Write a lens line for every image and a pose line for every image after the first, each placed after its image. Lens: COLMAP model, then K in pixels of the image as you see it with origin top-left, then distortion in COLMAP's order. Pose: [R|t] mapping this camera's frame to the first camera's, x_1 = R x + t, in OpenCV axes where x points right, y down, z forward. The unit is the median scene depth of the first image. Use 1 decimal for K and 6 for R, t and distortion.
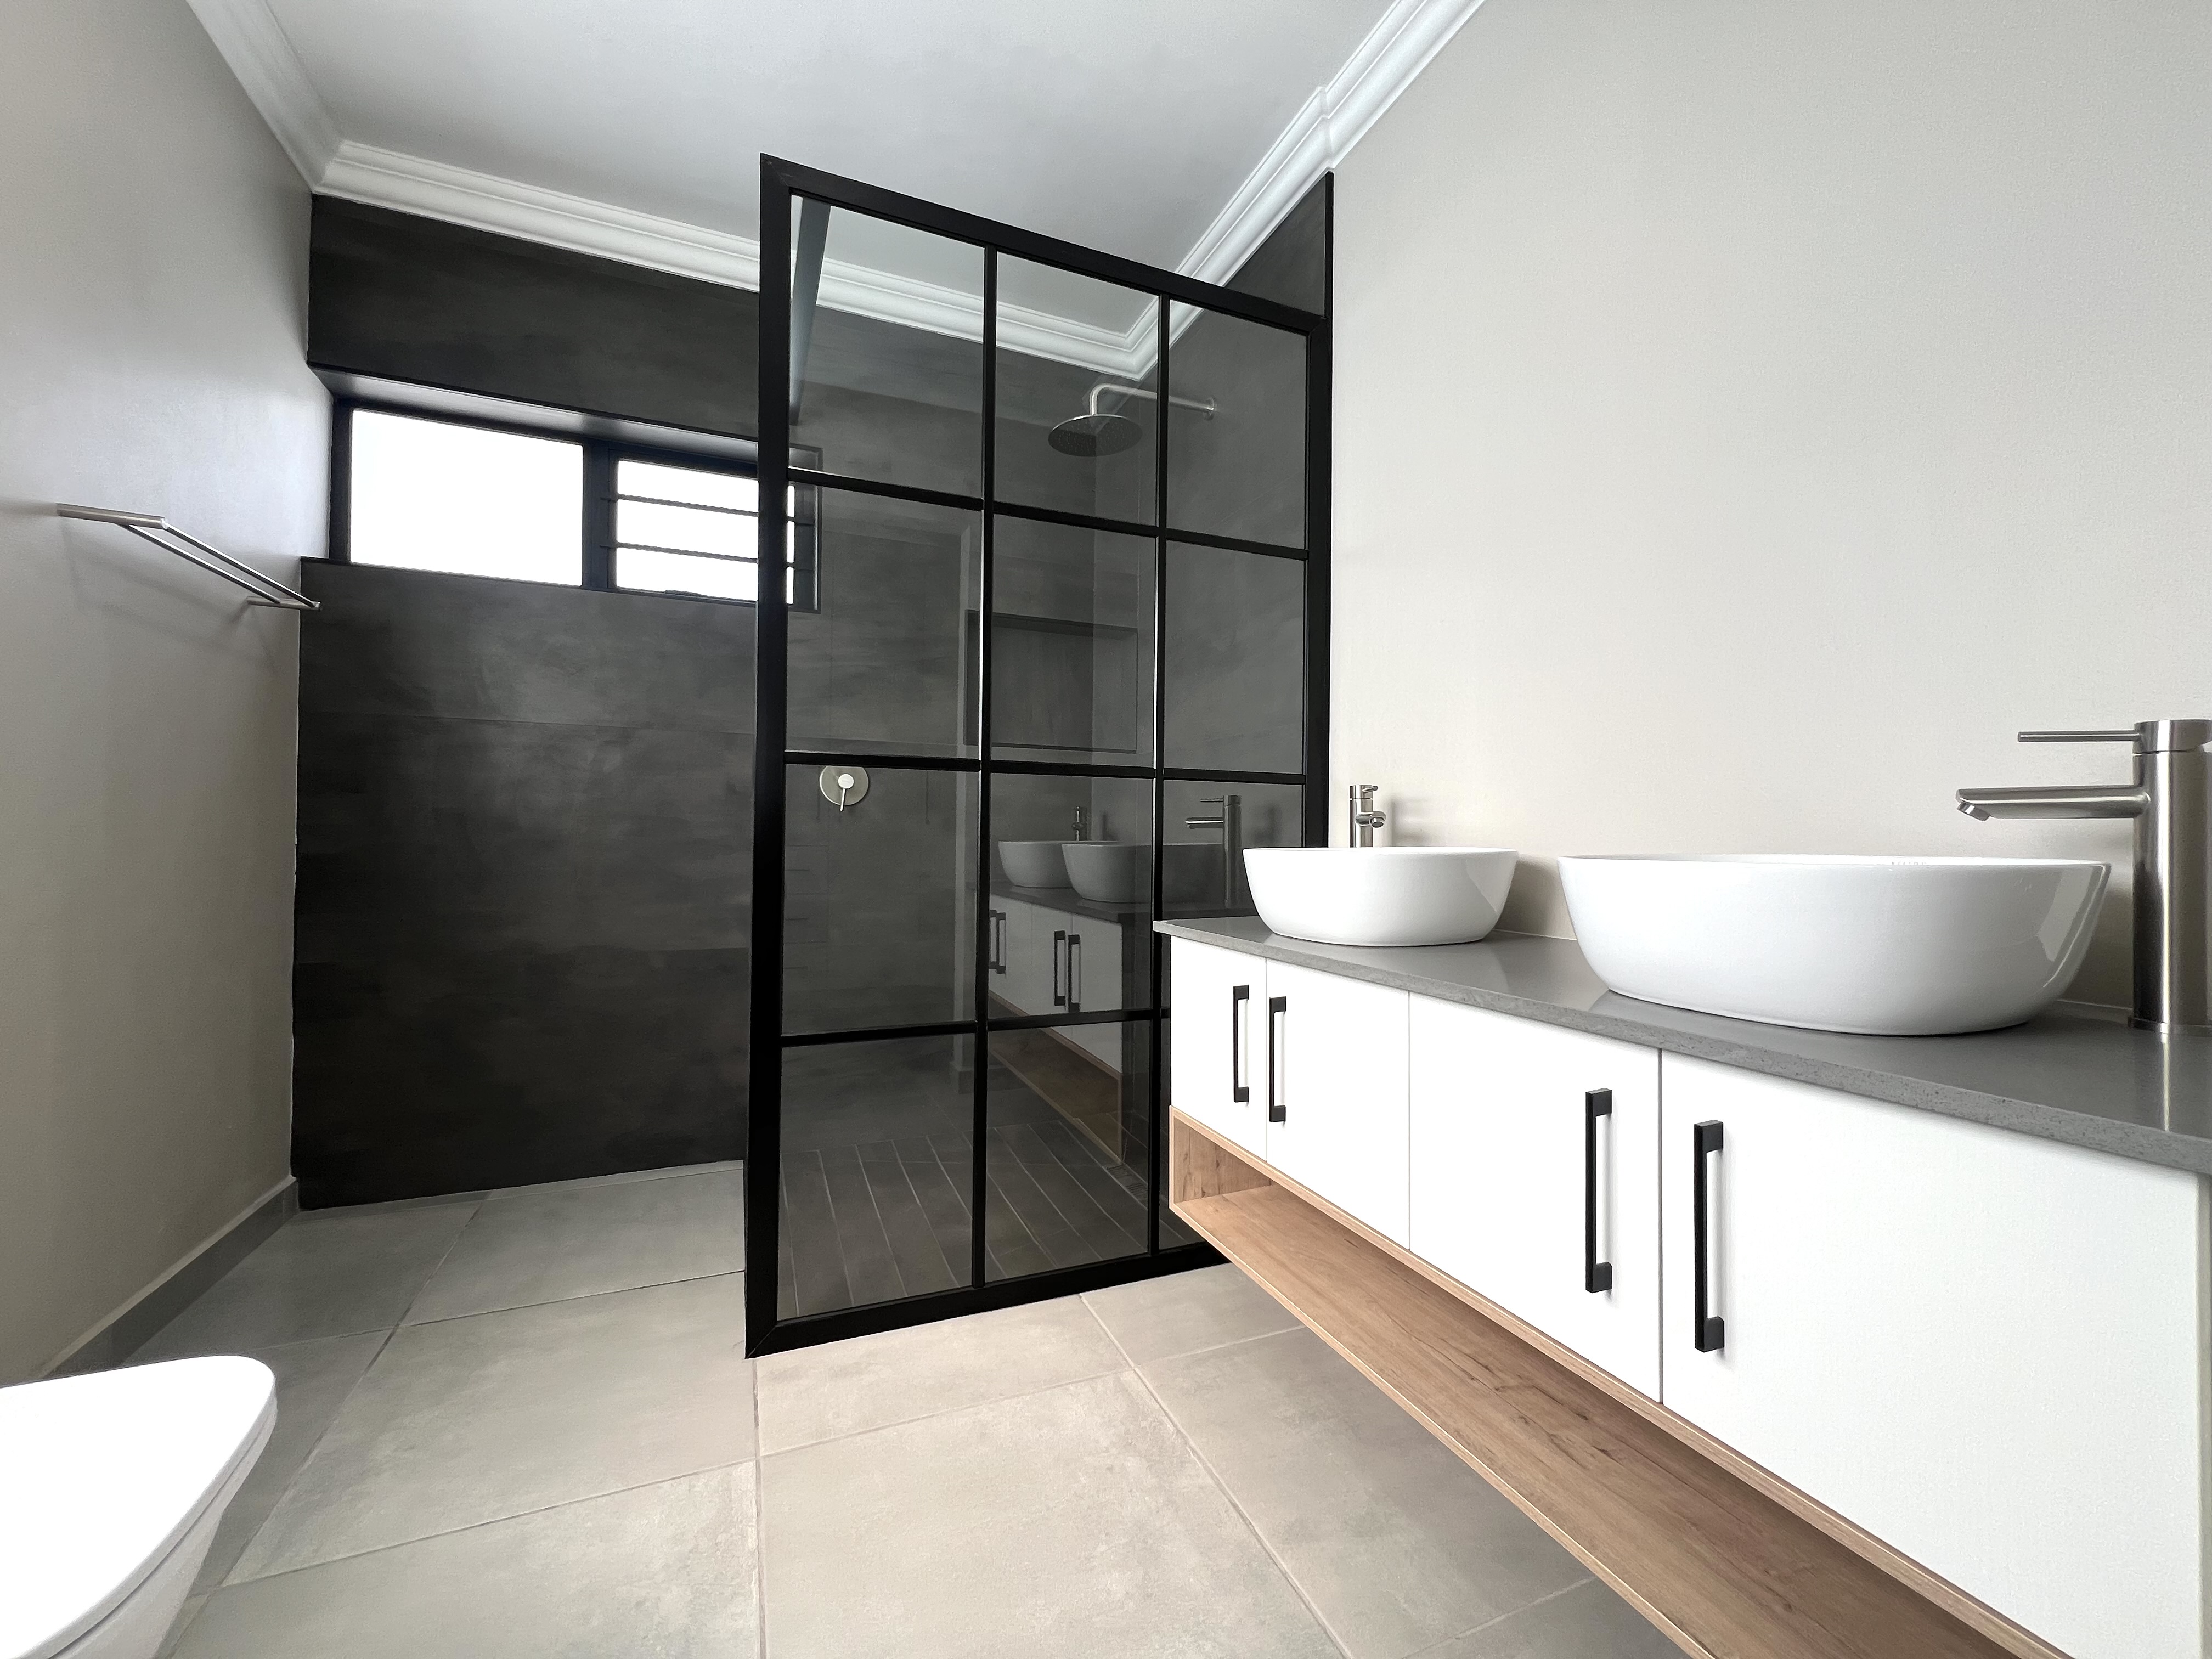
lens RADIAL K [[881.0, 0, 1111.9], [0, 881.0, 827.9], [0, 0, 1]] dist [-0.001675, 0.000163]
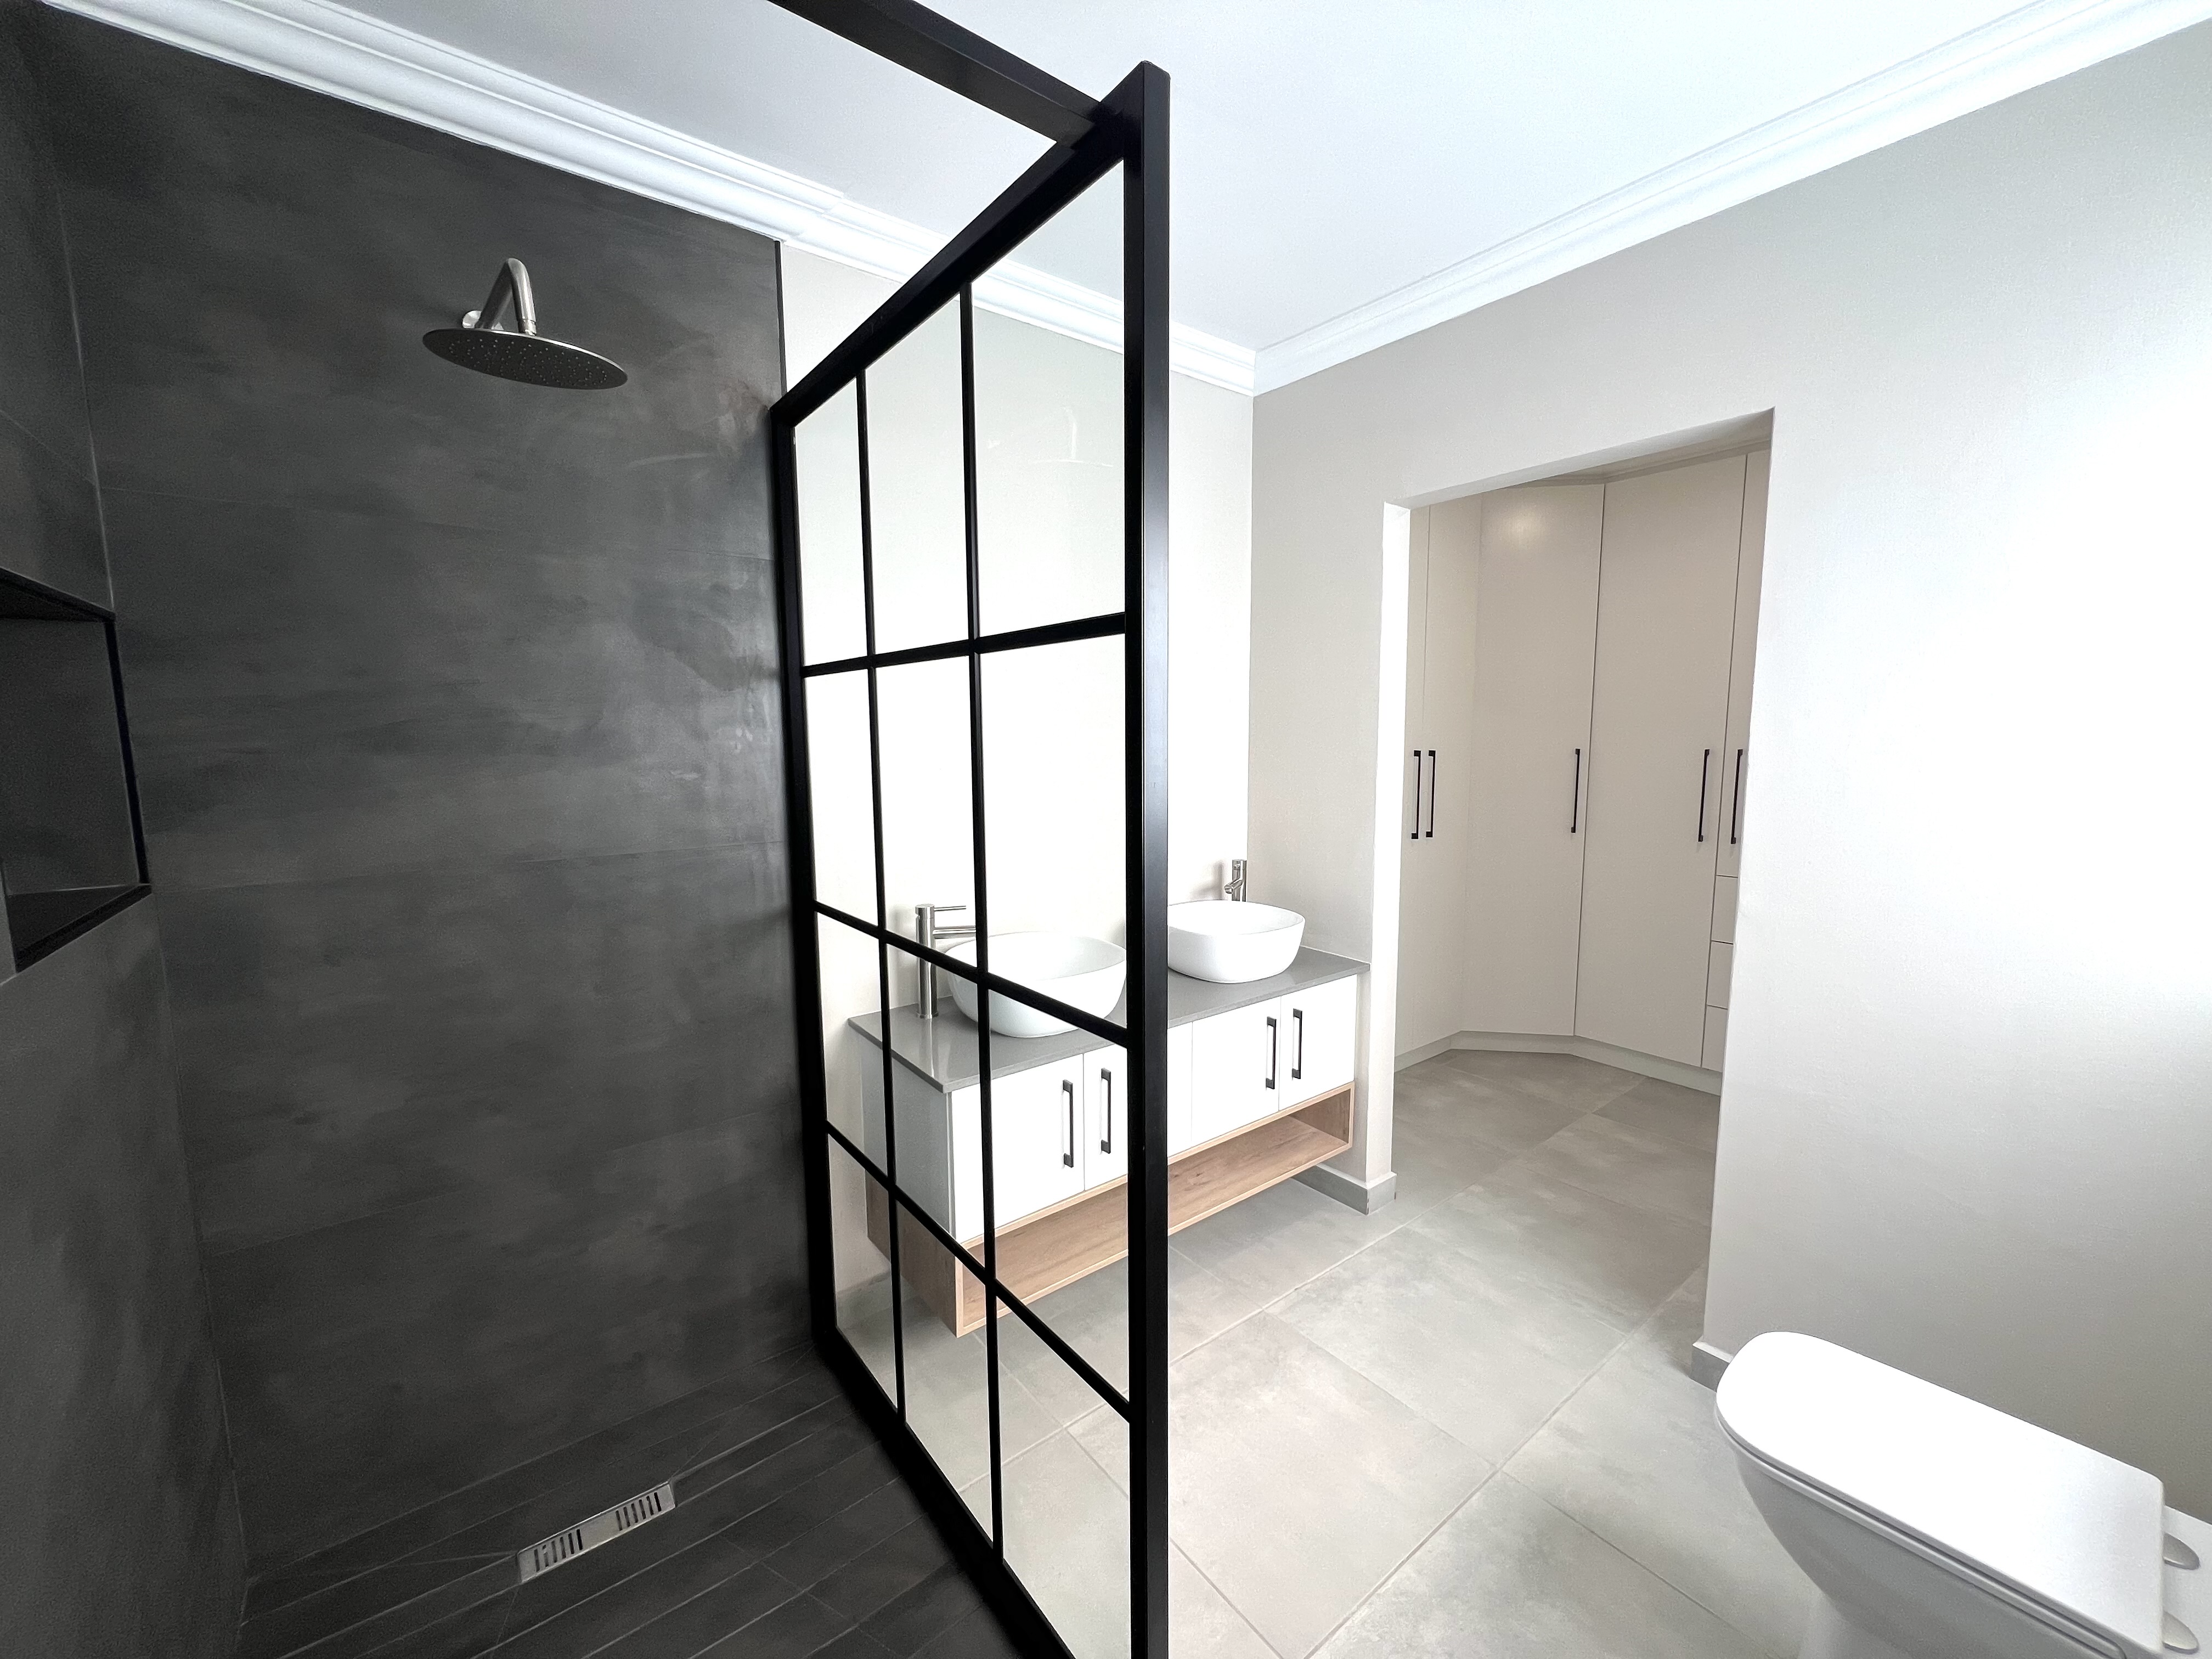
lens RADIAL K [[881.0, 0, 1104.2], [0, 881.0, 832.5], [0, 0, 1]] dist [-0.001675, 0.000163]
pose [[-0.260461, -0.119735, 0.958031, -0.878412], [-0.003556, 0.992393, 0.123063, -0.283400], [-0.965478, 0.028647, -0.258905, 1.048313]]
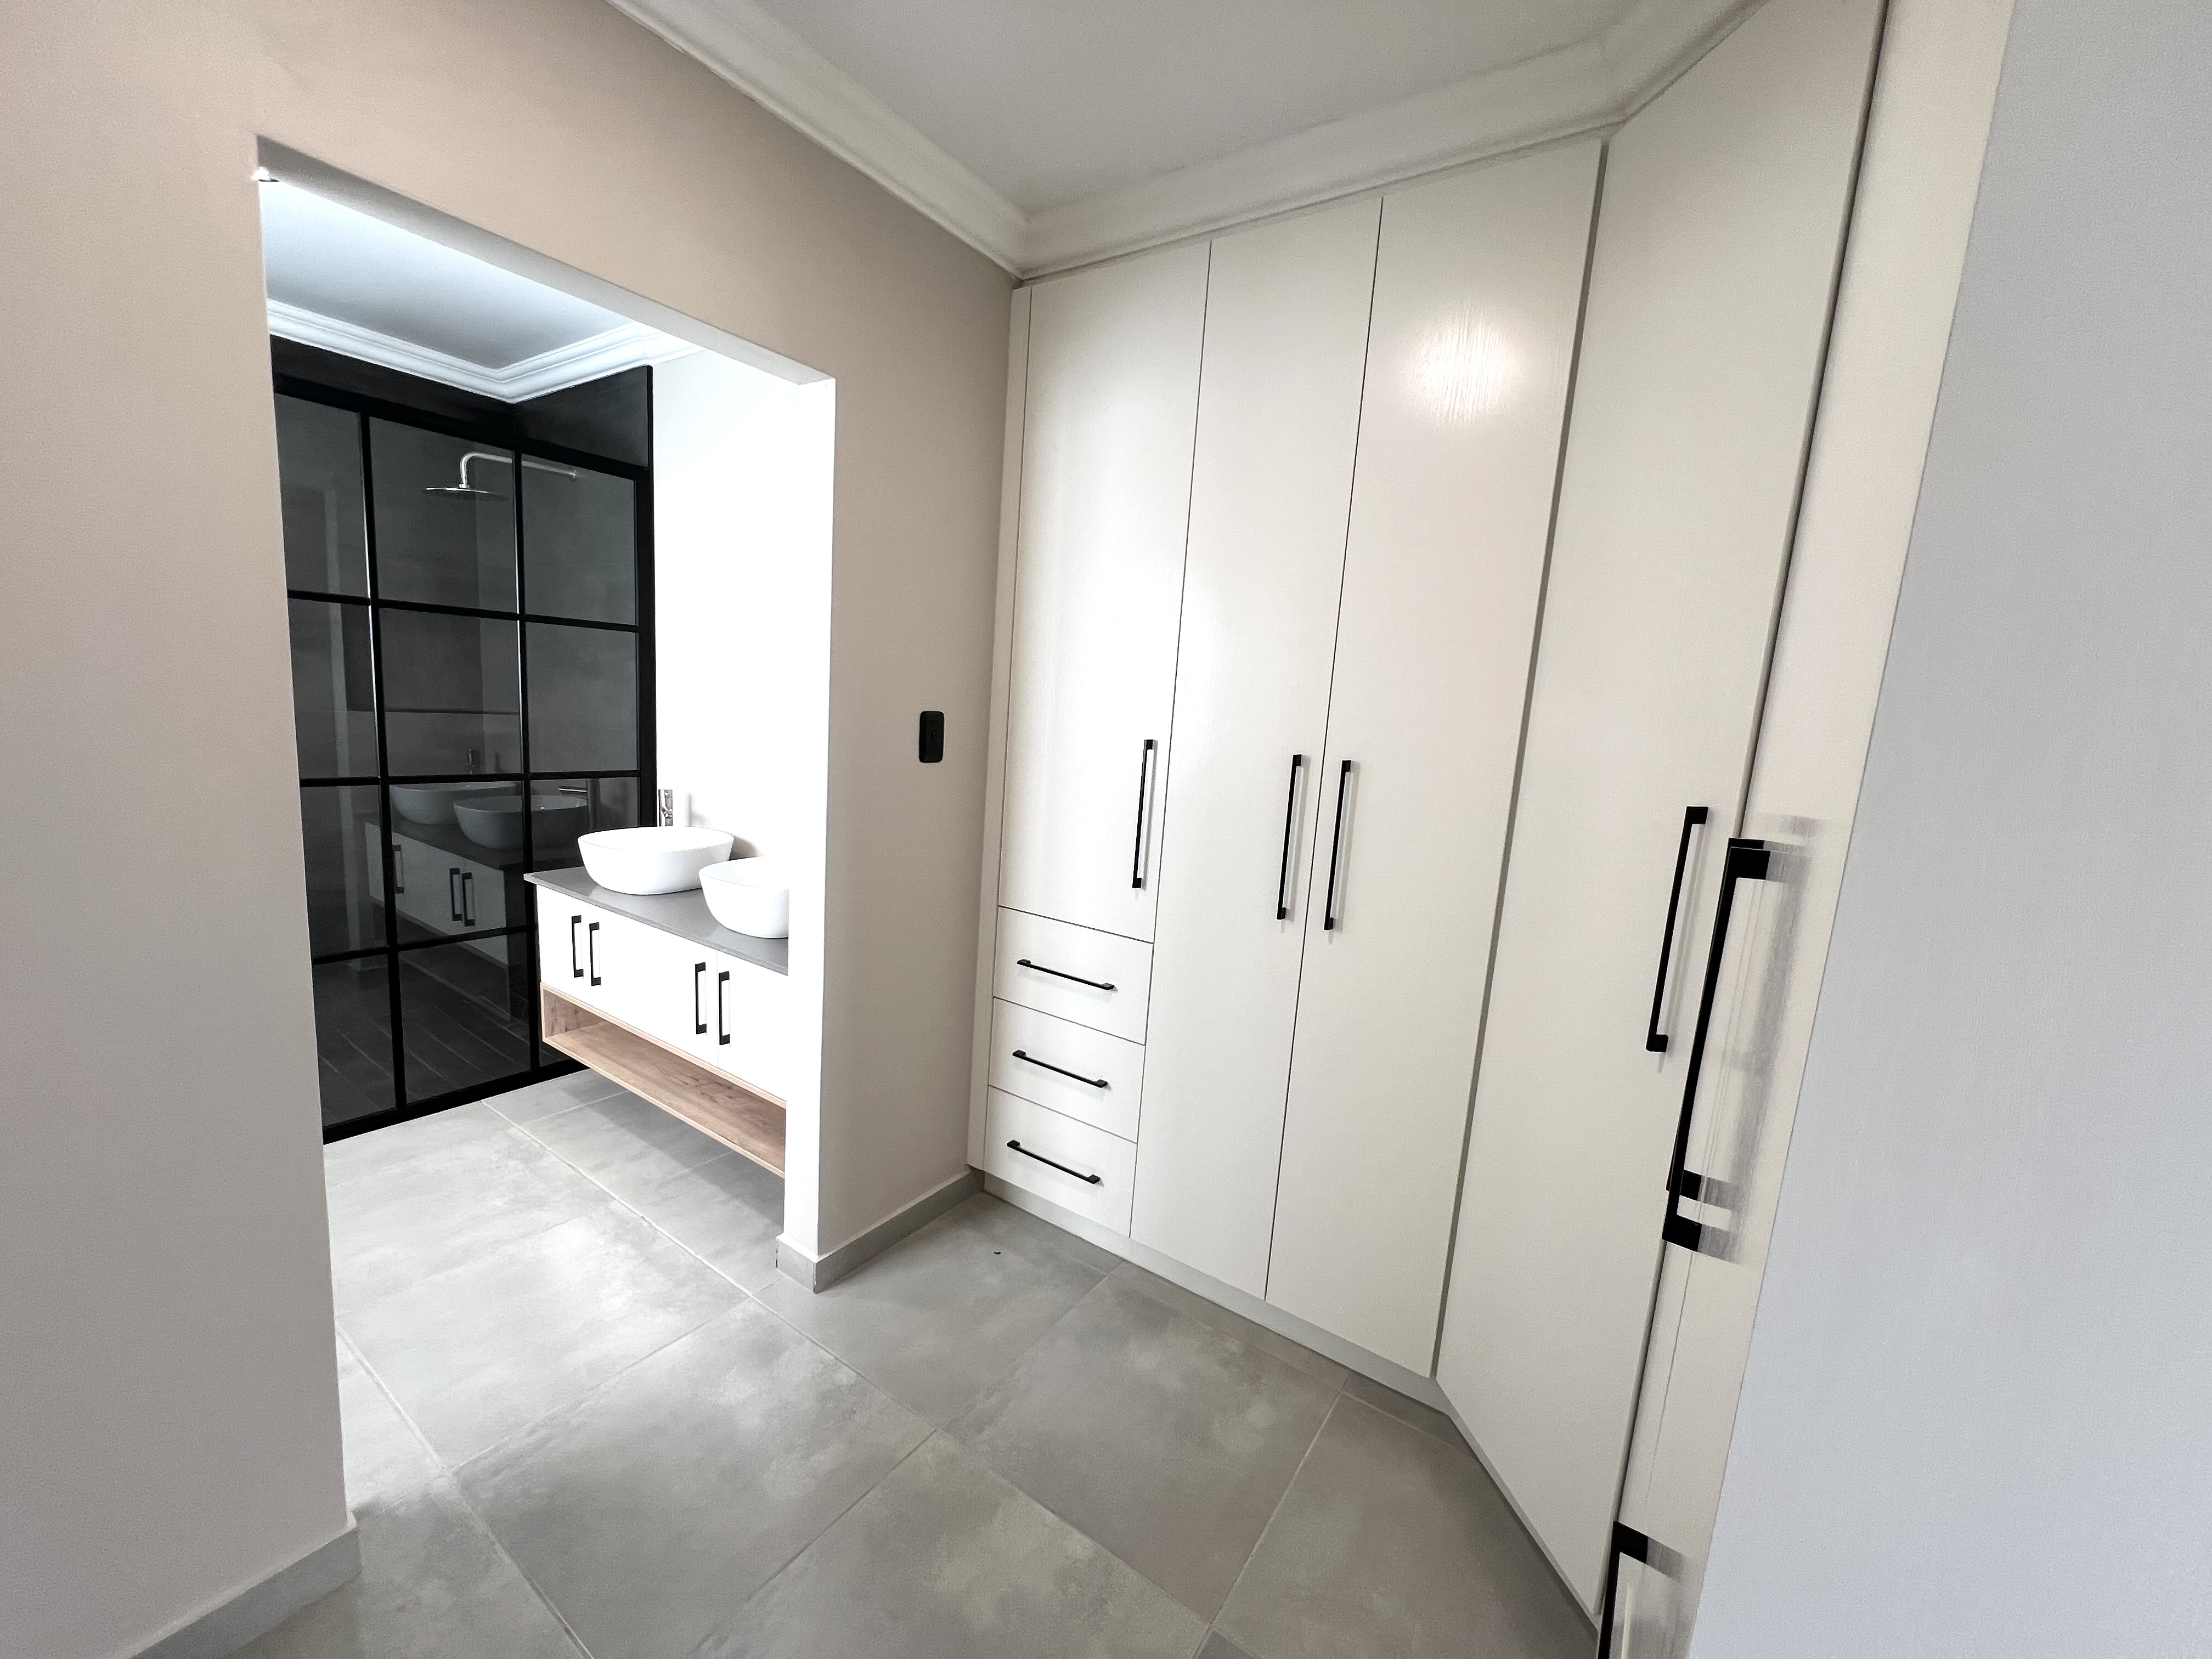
lens RADIAL K [[881.0, 0, 1109.6], [0, 881.0, 834.2], [0, 0, 1]] dist [-0.001675, 0.000163]
pose [[0.841658, -0.035009, 0.538875, 0.080909], [-0.062995, 0.984718, 0.162364, -0.287648], [-0.536324, -0.170601, 0.826591, -0.869486]]
